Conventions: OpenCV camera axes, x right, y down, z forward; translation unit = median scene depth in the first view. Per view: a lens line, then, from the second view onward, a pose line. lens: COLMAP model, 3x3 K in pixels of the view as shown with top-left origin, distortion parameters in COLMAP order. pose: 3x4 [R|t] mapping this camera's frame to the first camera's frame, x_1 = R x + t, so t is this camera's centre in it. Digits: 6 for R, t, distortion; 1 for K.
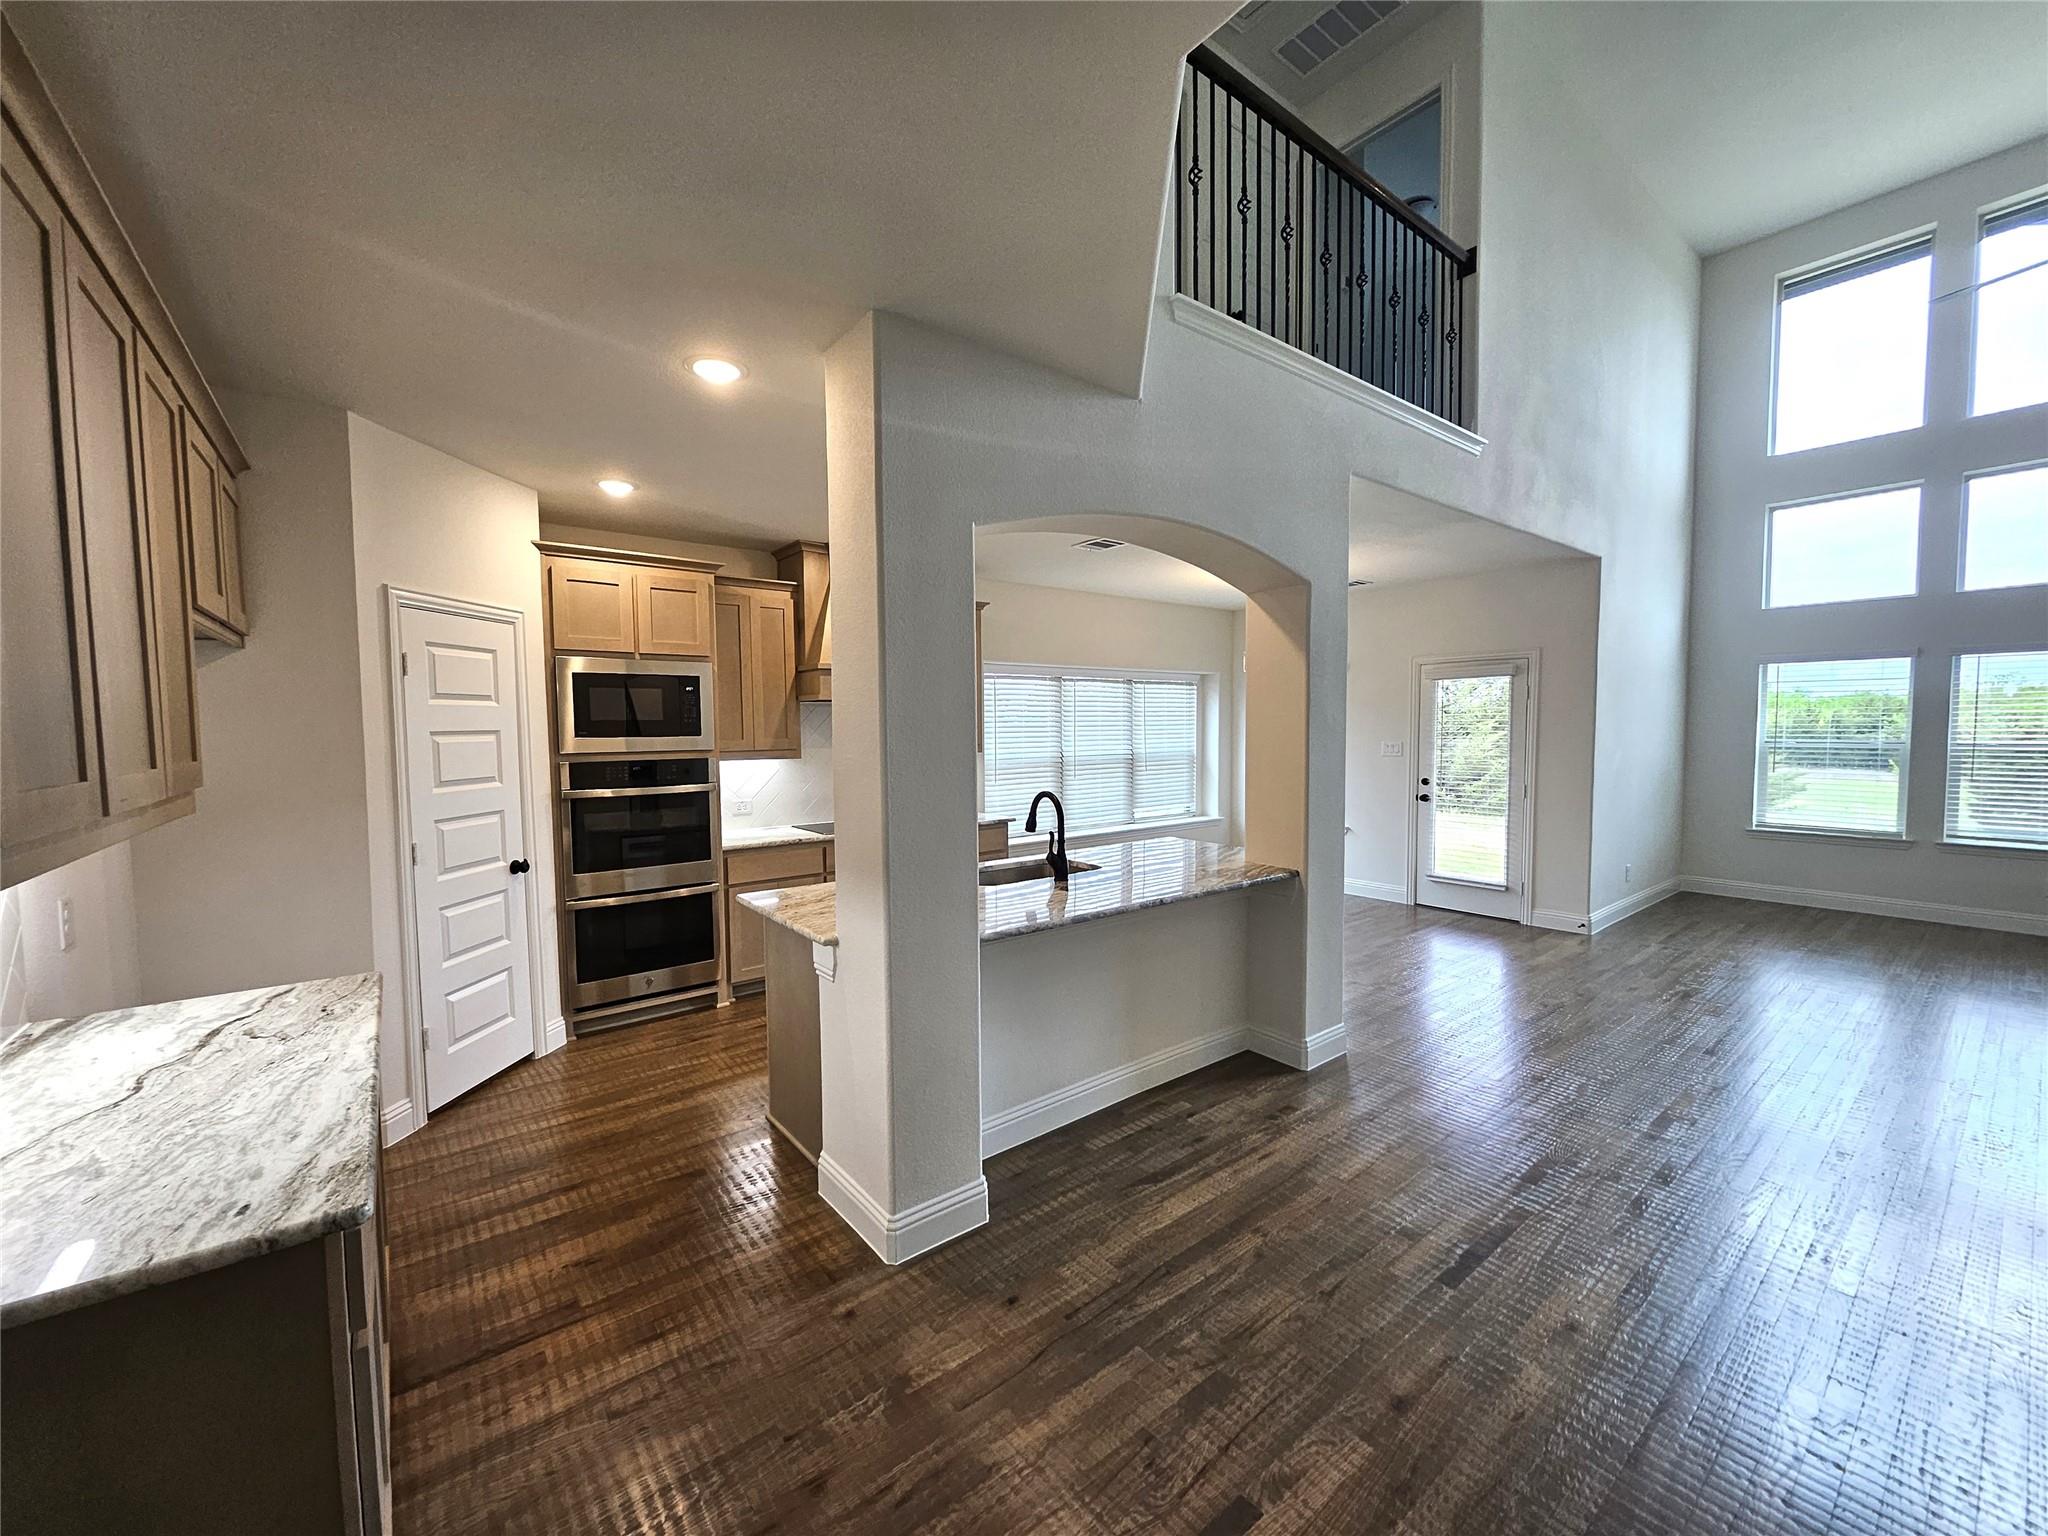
lens RADIAL K [[807.4, 0, 1025.1], [0, 807.4, 769.3], [0, 0, 1]] dist [-0.003992, -0.000825]
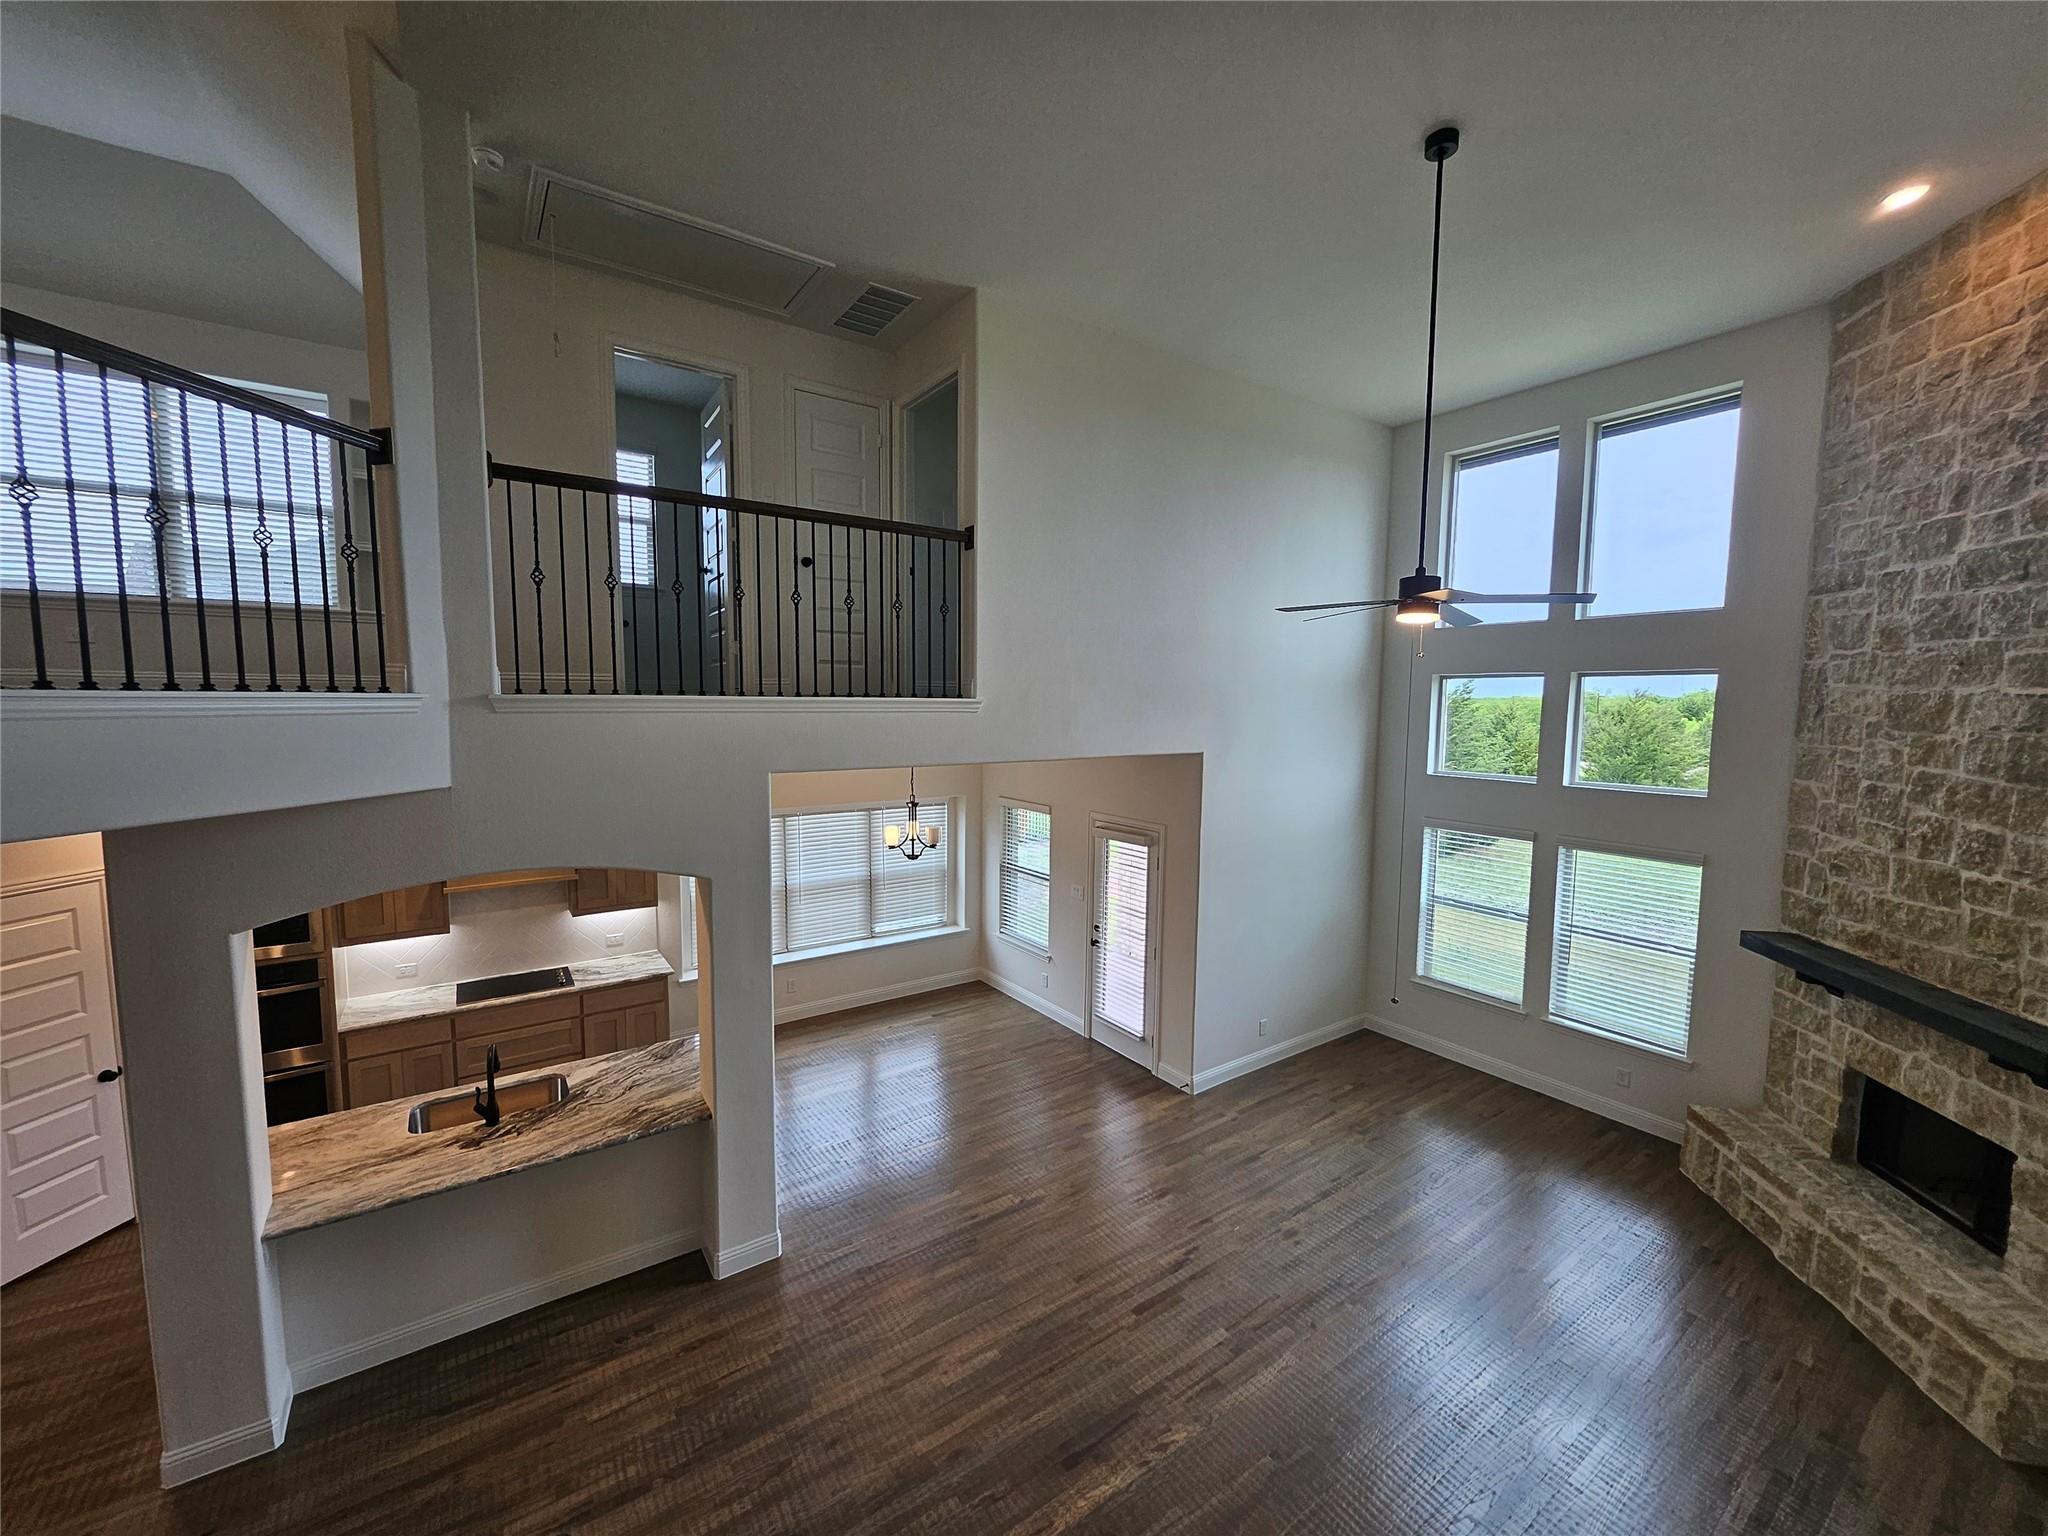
lens RADIAL K [[807.4, 0, 1021.2], [0, 807.4, 768.8], [0, 0, 1]] dist [-0.003992, -0.000825]
pose [[0.998508, 0.020515, -0.050596, 0.507995], [-0.019368, 0.999547, 0.023046, -0.250610], [0.051046, -0.022032, 0.998453, -0.087138]]
